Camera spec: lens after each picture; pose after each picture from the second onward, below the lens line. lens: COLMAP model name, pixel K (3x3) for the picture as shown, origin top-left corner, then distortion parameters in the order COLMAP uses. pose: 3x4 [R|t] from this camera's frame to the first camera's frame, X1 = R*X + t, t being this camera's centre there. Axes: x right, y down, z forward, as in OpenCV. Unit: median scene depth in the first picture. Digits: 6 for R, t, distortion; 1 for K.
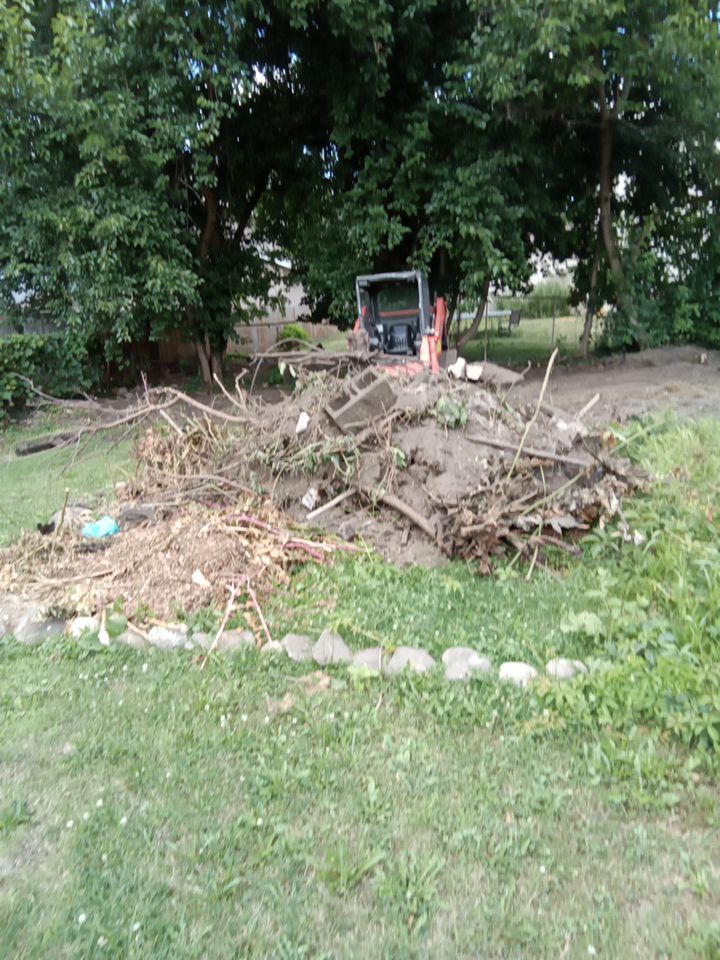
lens RADIAL K [[703.2, 0, 360.0], [0, 703.2, 480.0], [0, 0, 1]] dist [0.056833, -0.006480]
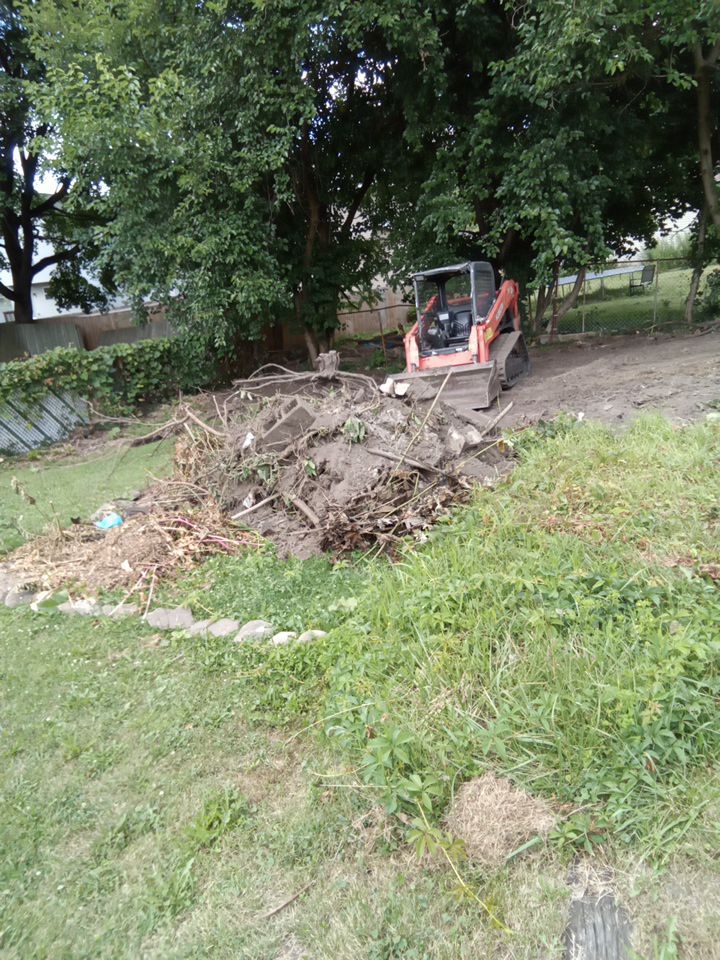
lens RADIAL K [[703.2, 0, 360.0], [0, 703.2, 480.0], [0, 0, 1]] dist [0.056833, -0.006480]
pose [[0.965349, -0.012255, -0.260673, 0.437599], [0.027162, 0.998190, 0.053662, -0.071253], [0.259544, -0.058883, 0.963935, -0.182813]]
